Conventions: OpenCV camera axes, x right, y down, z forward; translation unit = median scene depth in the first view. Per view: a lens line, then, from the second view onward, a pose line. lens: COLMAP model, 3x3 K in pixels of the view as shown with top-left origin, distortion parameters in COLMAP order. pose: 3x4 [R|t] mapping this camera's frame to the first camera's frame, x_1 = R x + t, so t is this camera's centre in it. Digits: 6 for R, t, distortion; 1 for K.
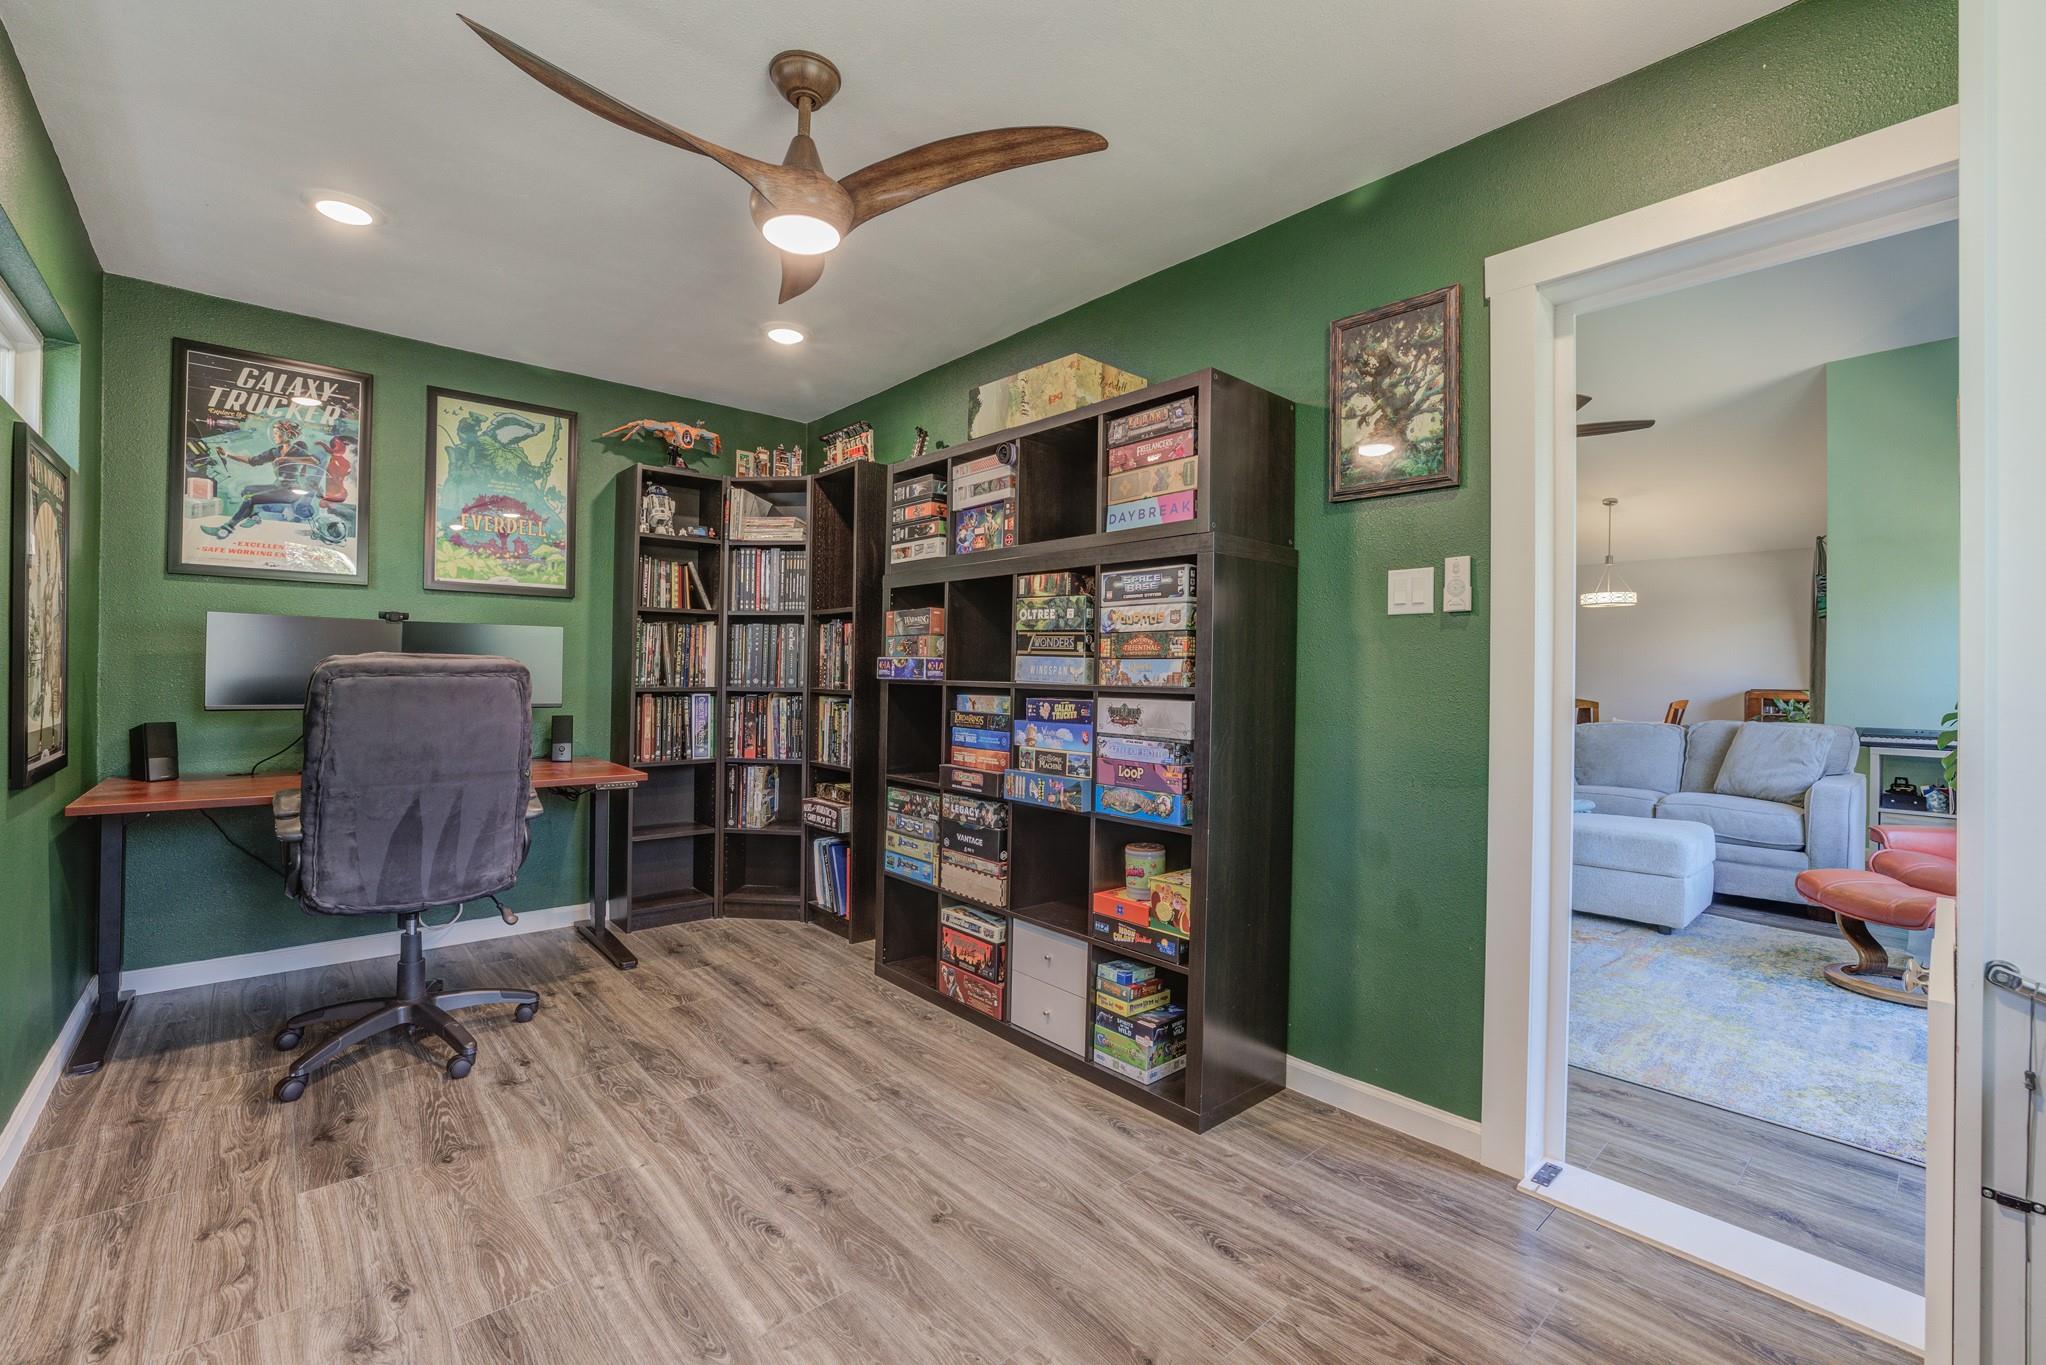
lens RADIAL K [[879.9, 0, 1011.3], [0, 879.9, 675.5], [0, 0, 1]] dist [-0.038204, 0.012705]
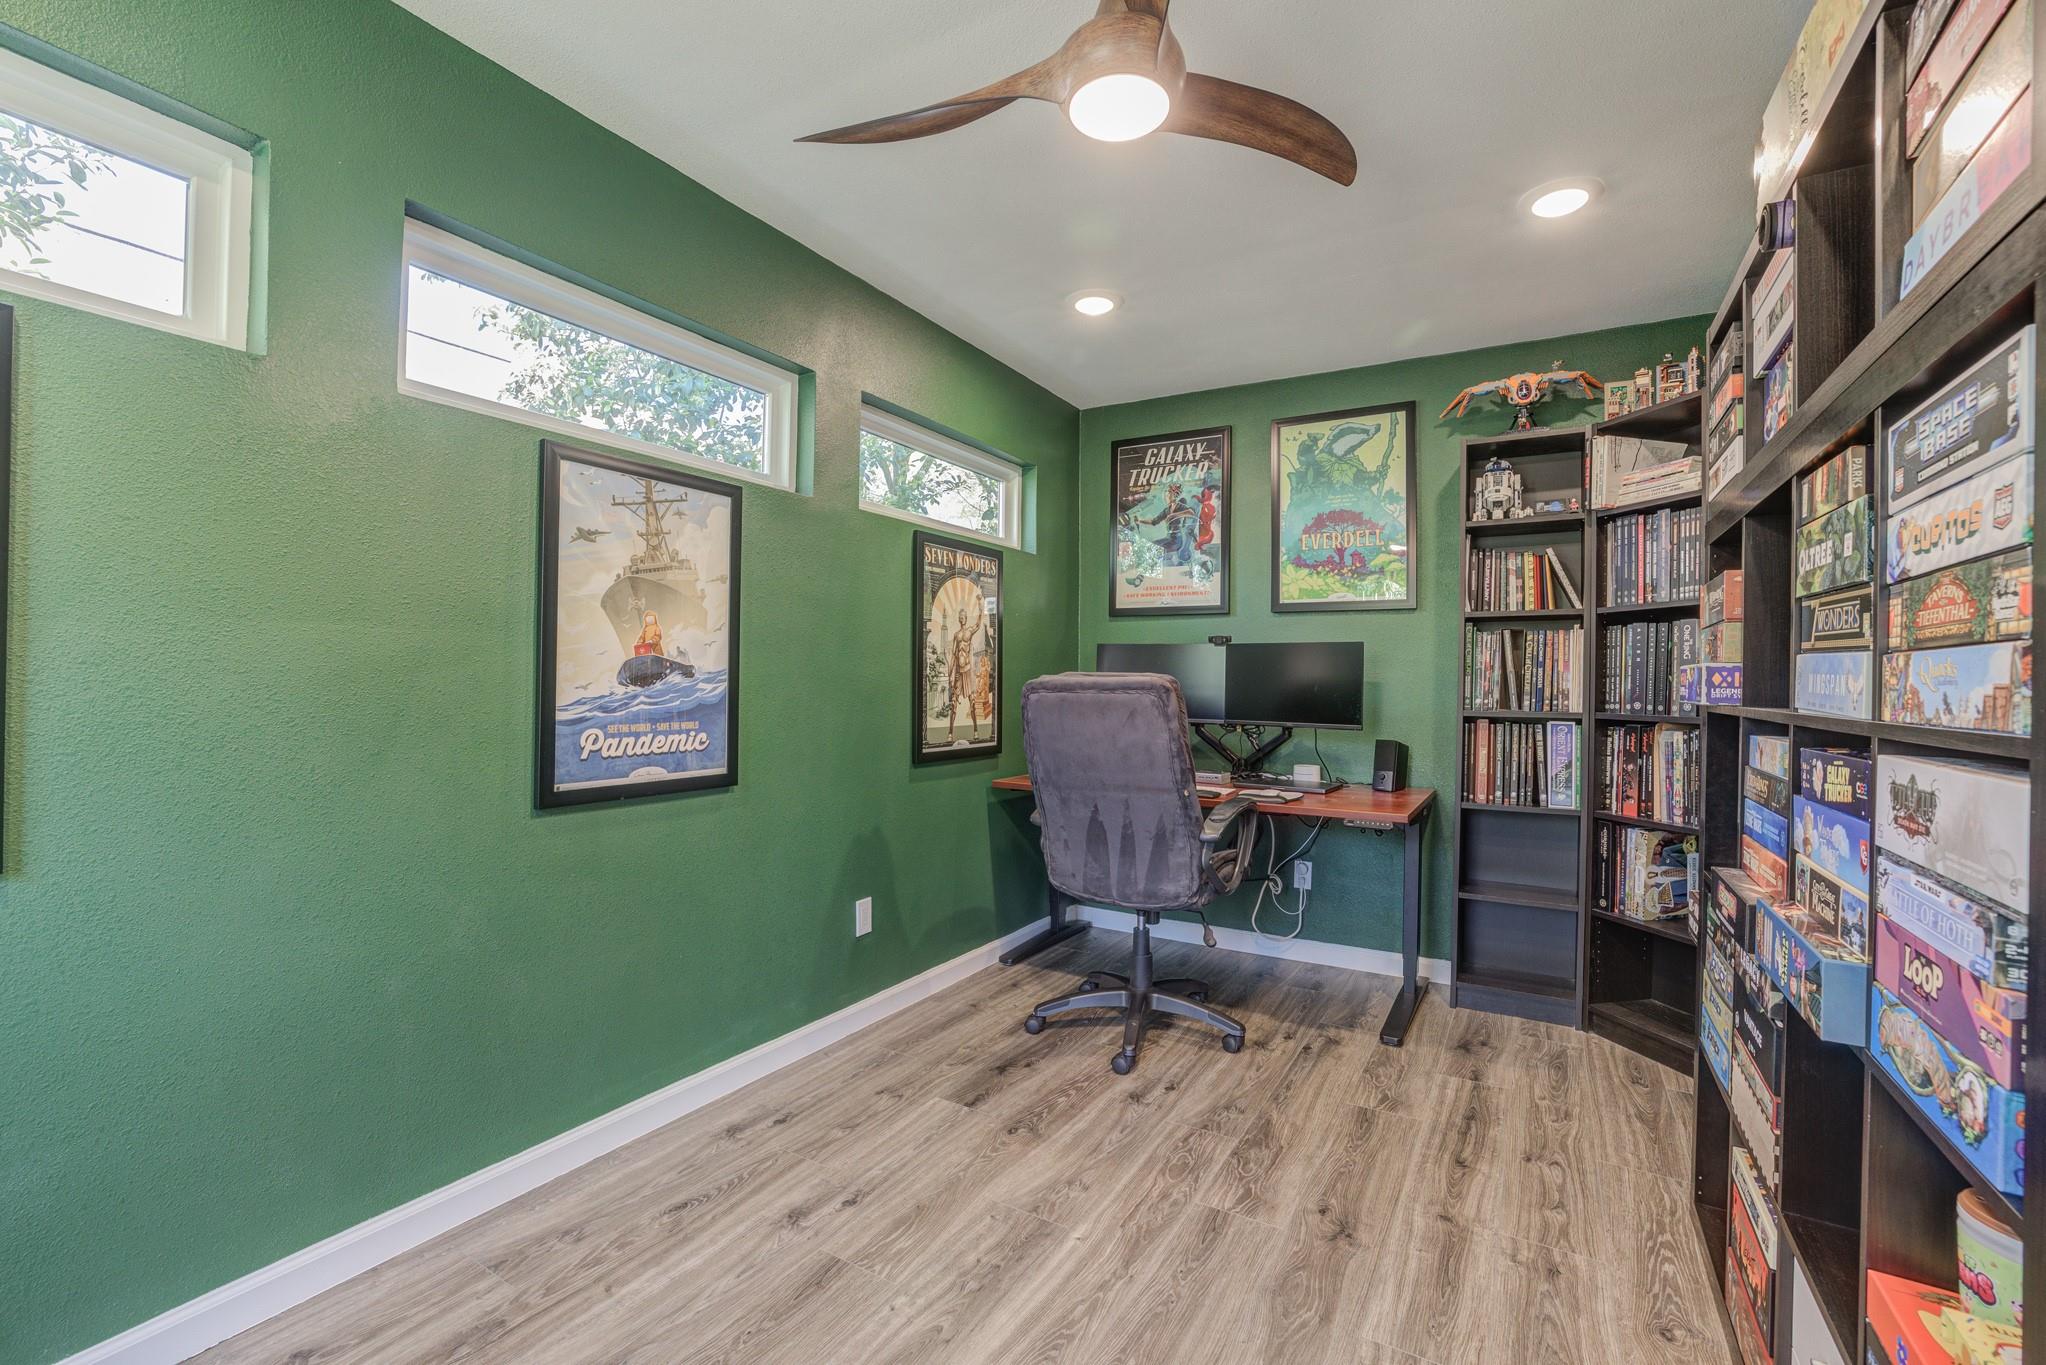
lens RADIAL K [[879.9, 0, 1019.0], [0, 879.9, 674.9], [0, 0, 1]] dist [-0.038204, 0.012705]
pose [[0.311151, -0.016540, -0.950216, 0.253864], [-0.010940, 0.999720, -0.020984, 0.002078], [0.950297, 0.016925, 0.310883, 0.399329]]
